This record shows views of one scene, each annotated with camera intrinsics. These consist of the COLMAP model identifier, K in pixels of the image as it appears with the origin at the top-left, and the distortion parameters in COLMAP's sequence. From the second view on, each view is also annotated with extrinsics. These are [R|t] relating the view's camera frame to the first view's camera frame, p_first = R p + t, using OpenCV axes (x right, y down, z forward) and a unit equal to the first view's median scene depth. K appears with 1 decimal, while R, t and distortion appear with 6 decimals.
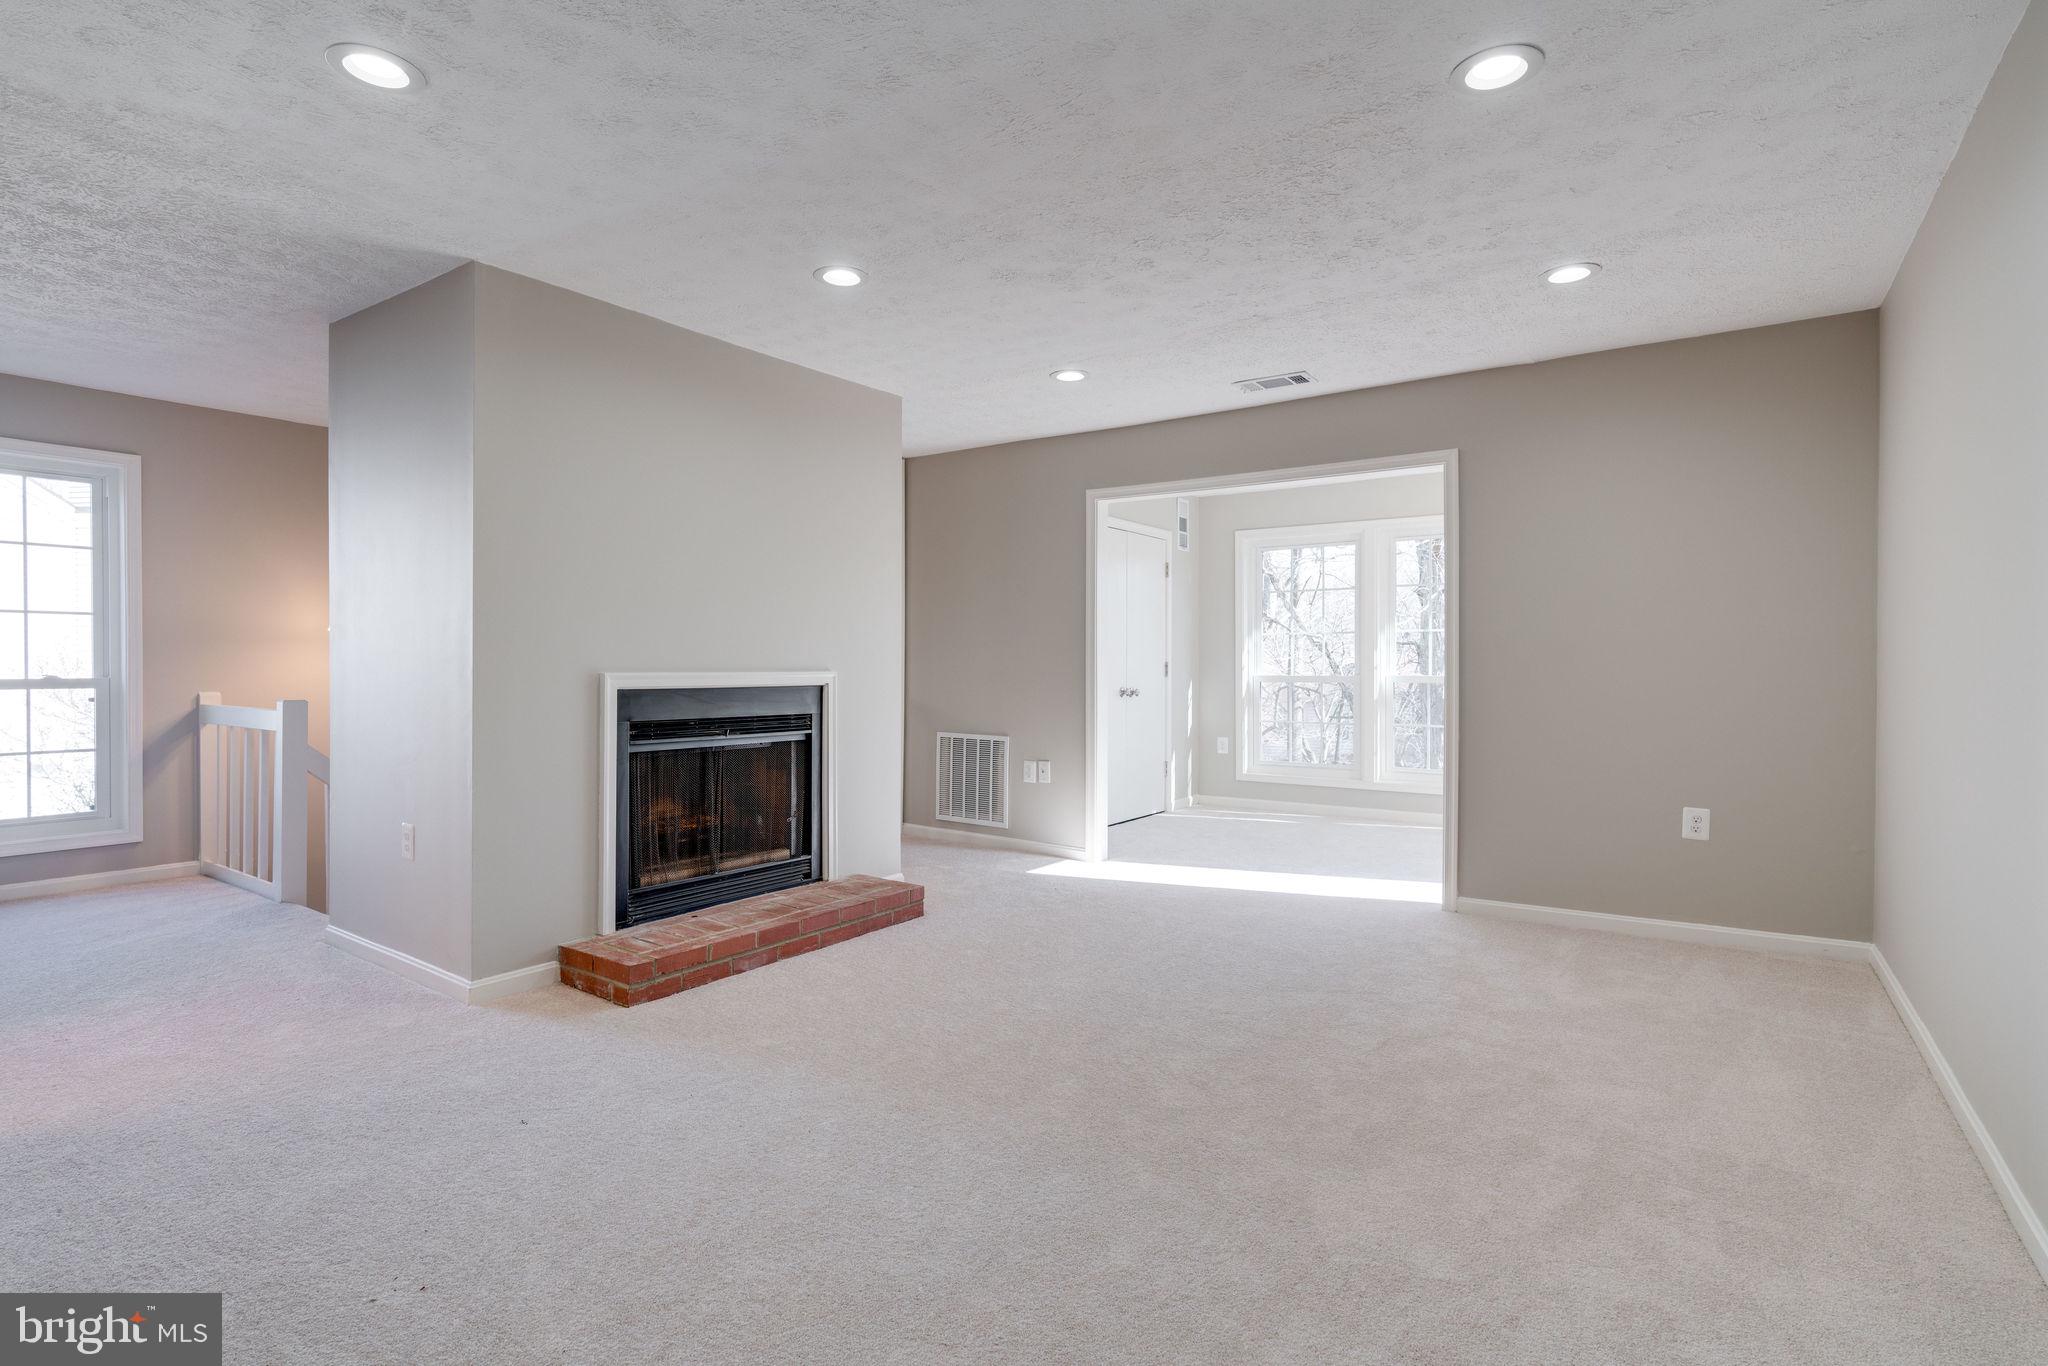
lens RADIAL K [[989.0, 0, 1017.3], [0, 989.0, 673.2], [0, 0, 1]] dist [-0.010387, 0.003771]
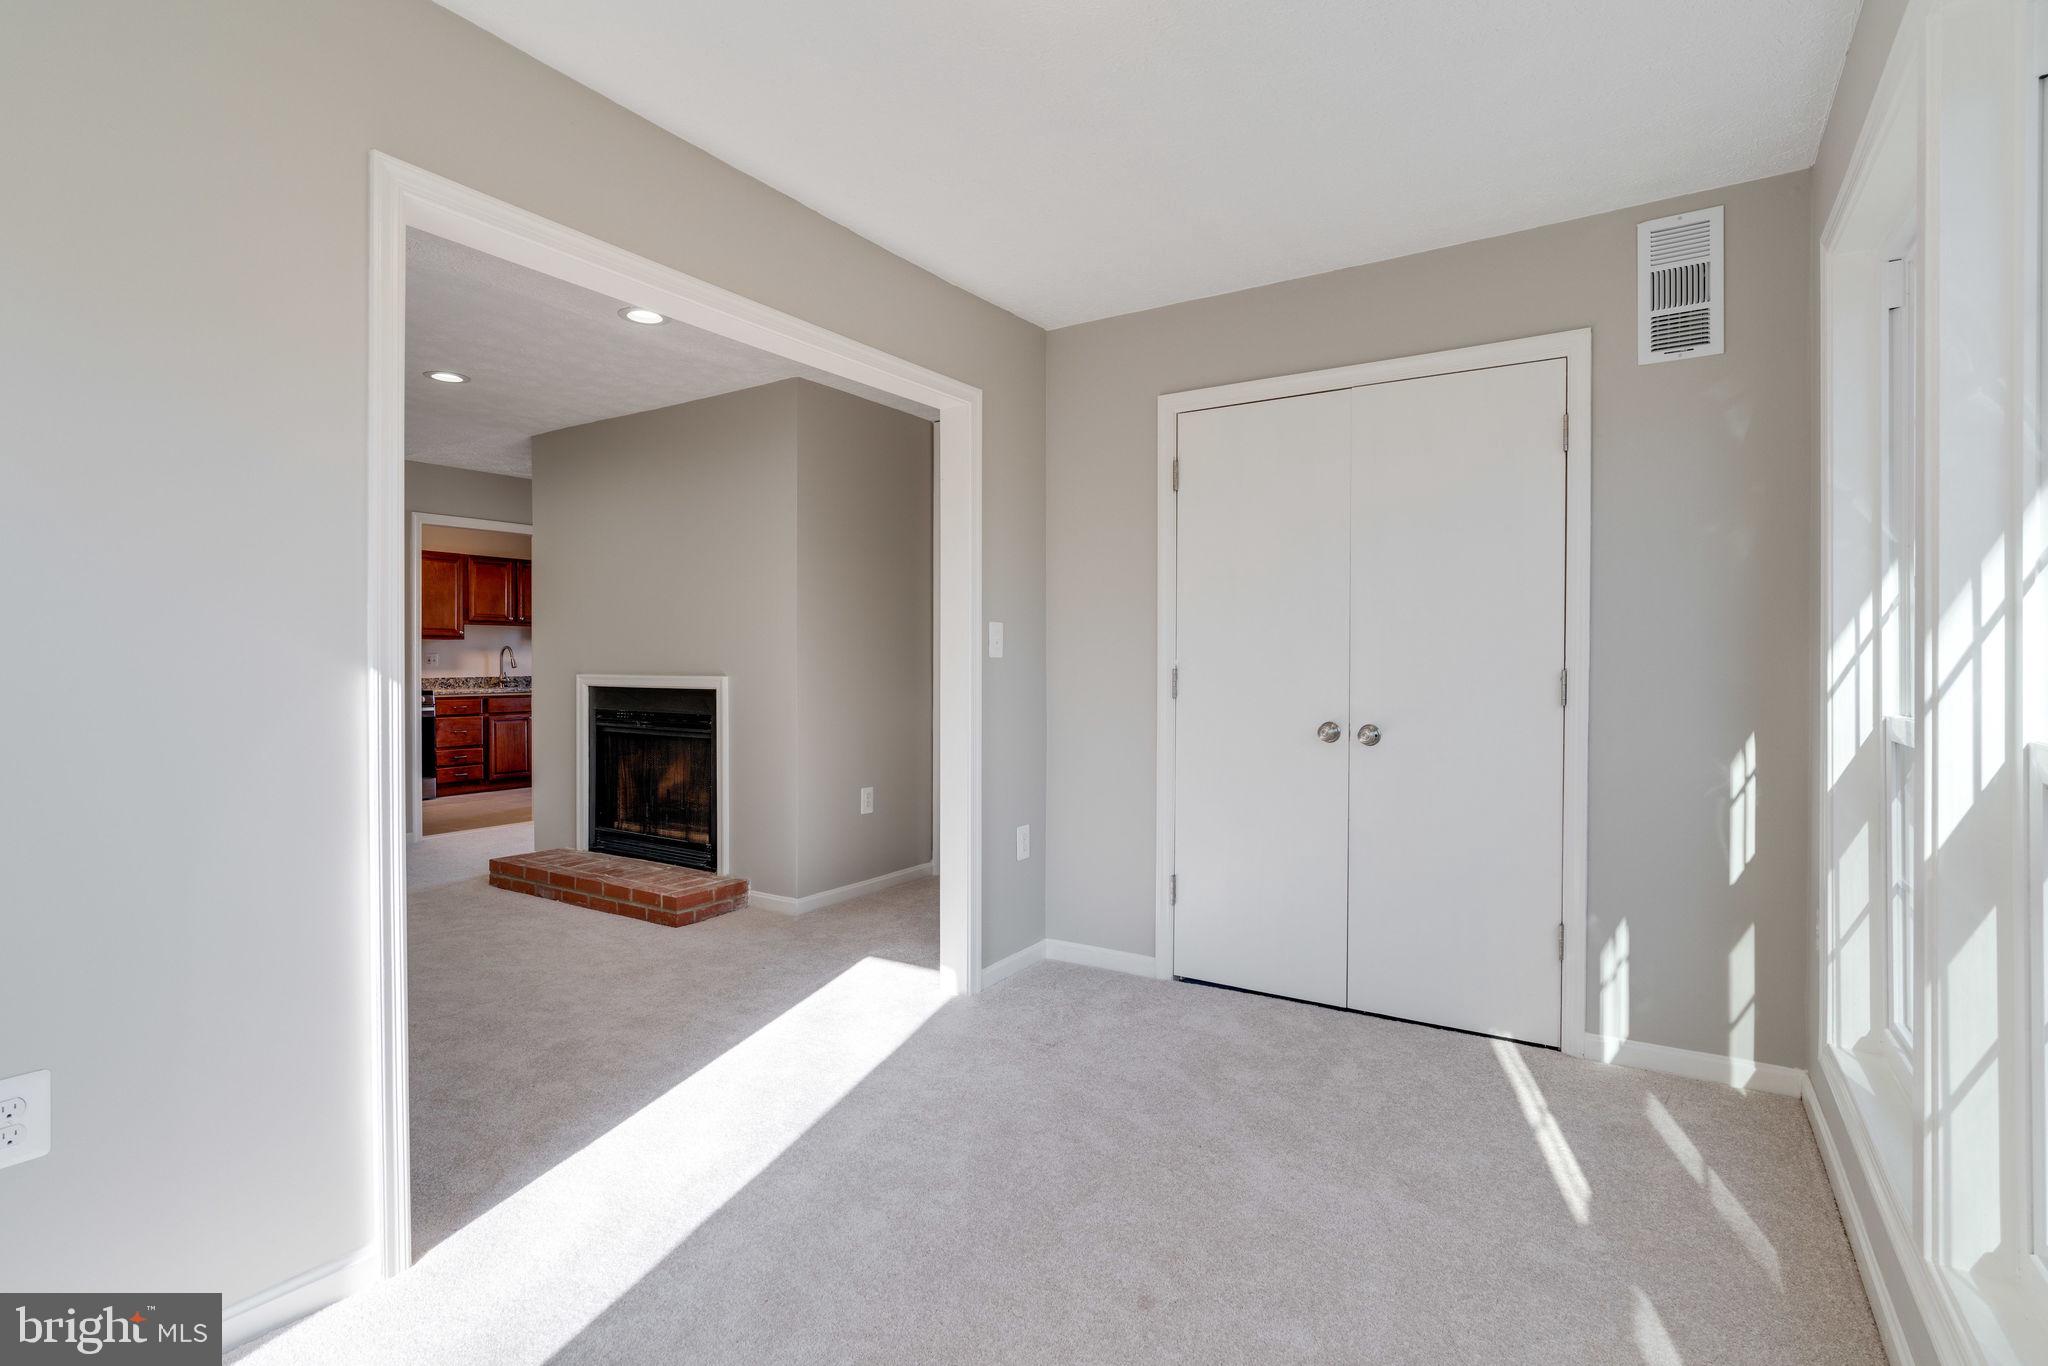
lens RADIAL K [[989.0, 0, 1008.4], [0, 989.0, 675.1], [0, 0, 1]] dist [-0.010387, 0.003771]
pose [[0.040166, 0.008467, -0.999157, 0.887078], [-0.011469, 0.999902, 0.008012, -0.015521], [0.999127, 0.011137, 0.040259, 1.283339]]
